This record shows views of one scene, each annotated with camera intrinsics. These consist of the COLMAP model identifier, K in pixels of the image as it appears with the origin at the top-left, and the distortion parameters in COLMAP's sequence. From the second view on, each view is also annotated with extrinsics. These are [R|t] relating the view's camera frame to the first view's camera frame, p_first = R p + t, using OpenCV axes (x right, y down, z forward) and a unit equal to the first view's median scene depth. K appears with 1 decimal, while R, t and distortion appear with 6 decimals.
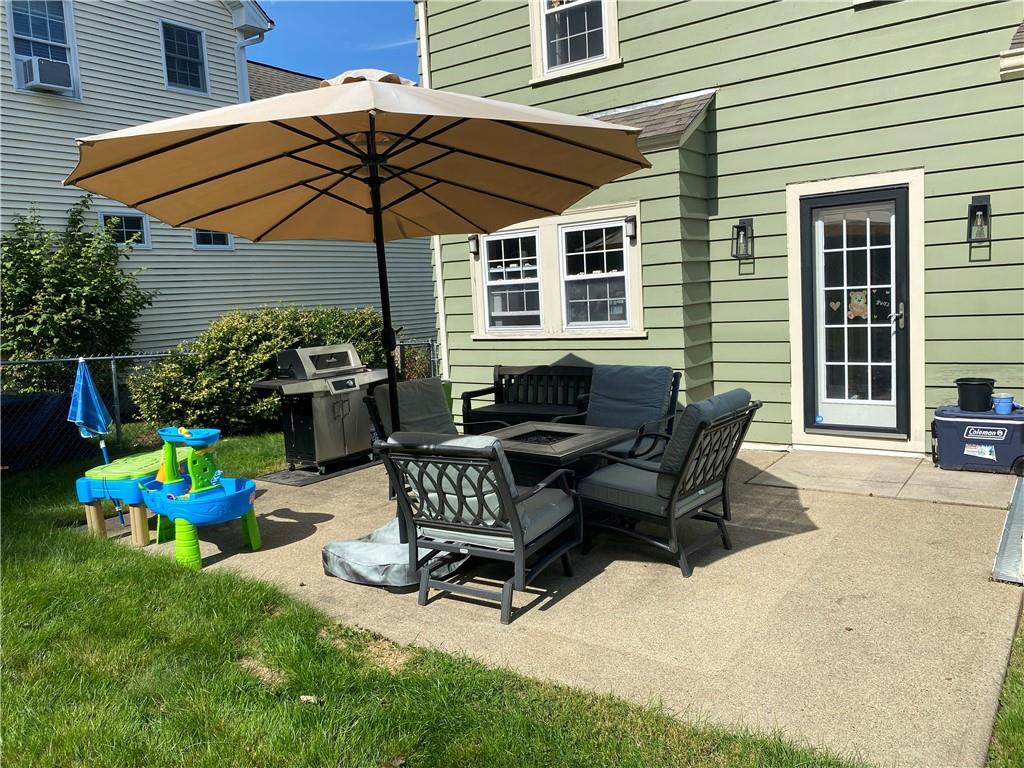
lens RADIAL K [[777.7, 0, 512.0], [0, 777.7, 384.0], [0, 0, 1]] dist [0.051231, -0.112413]
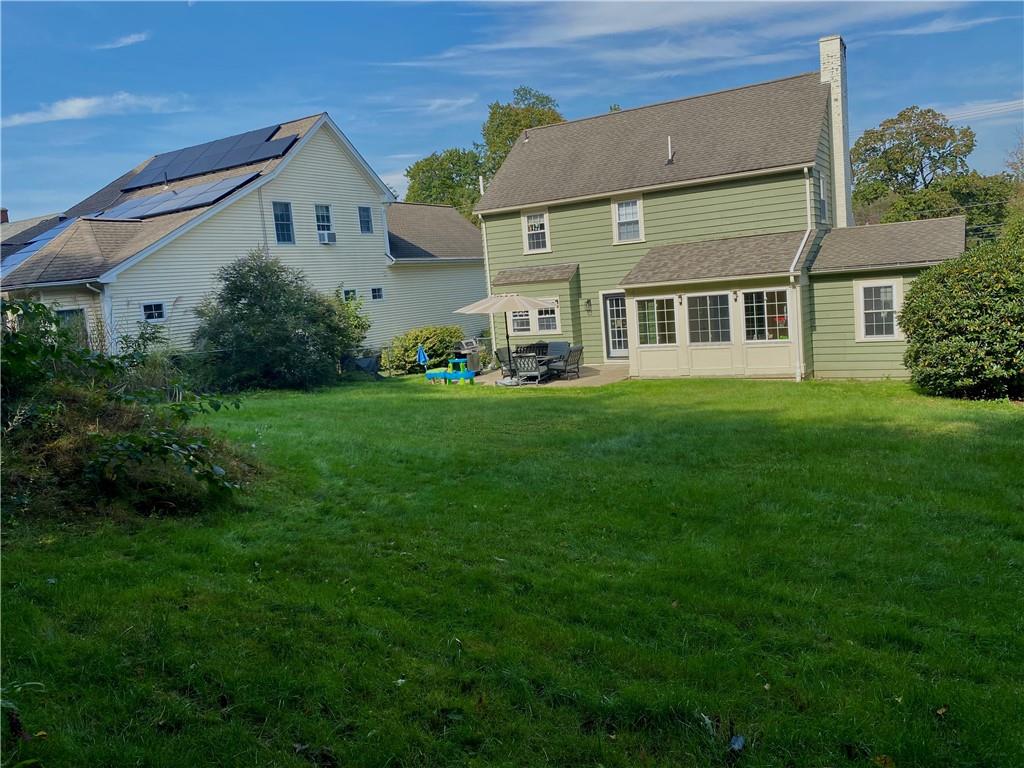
lens RADIAL K [[777.7, 0, 512.0], [0, 777.7, 384.0], [0, 0, 1]] dist [0.051231, -0.112413]
pose [[0.995504, -0.040187, 0.085767, -0.371281], [0.039598, 0.999179, 0.008559, 0.128442], [-0.086041, -0.005124, 0.996278, -2.531222]]
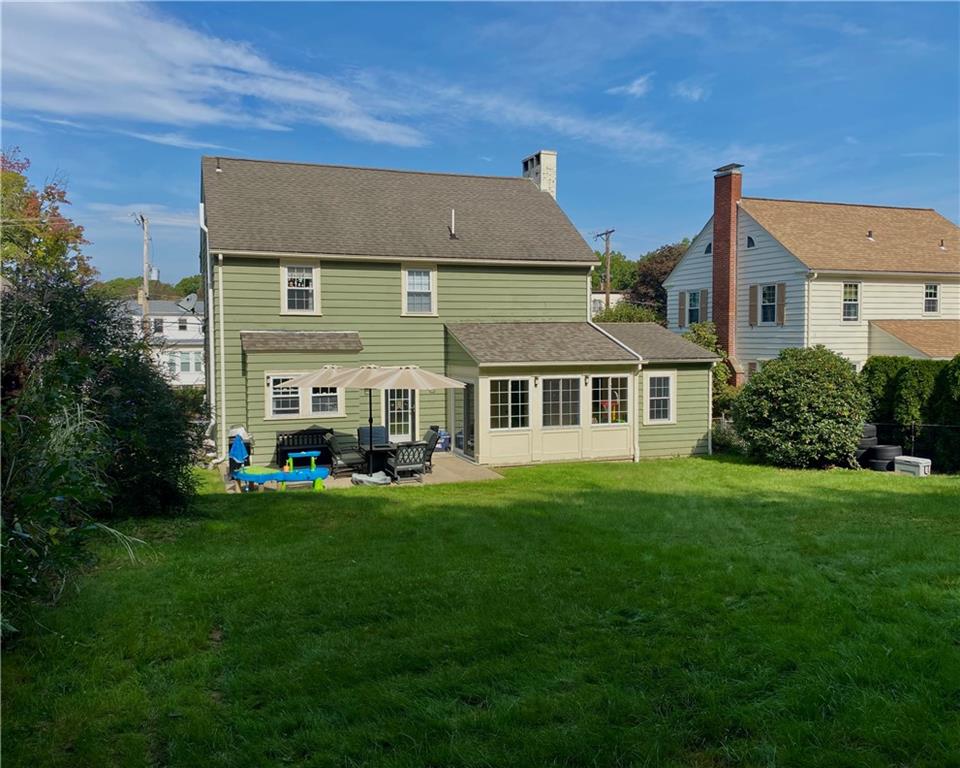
lens RADIAL K [[781.0, 0, 457.7], [0, 781.0, 362.1], [0, 0, 1]] dist [0.002675, -0.010011]
pose [[0.561138, 0.024403, 0.827363, -2.012857], [0.066647, 0.994988, -0.074549, -0.020473], [-0.825035, 0.096974, 0.556699, -0.960750]]
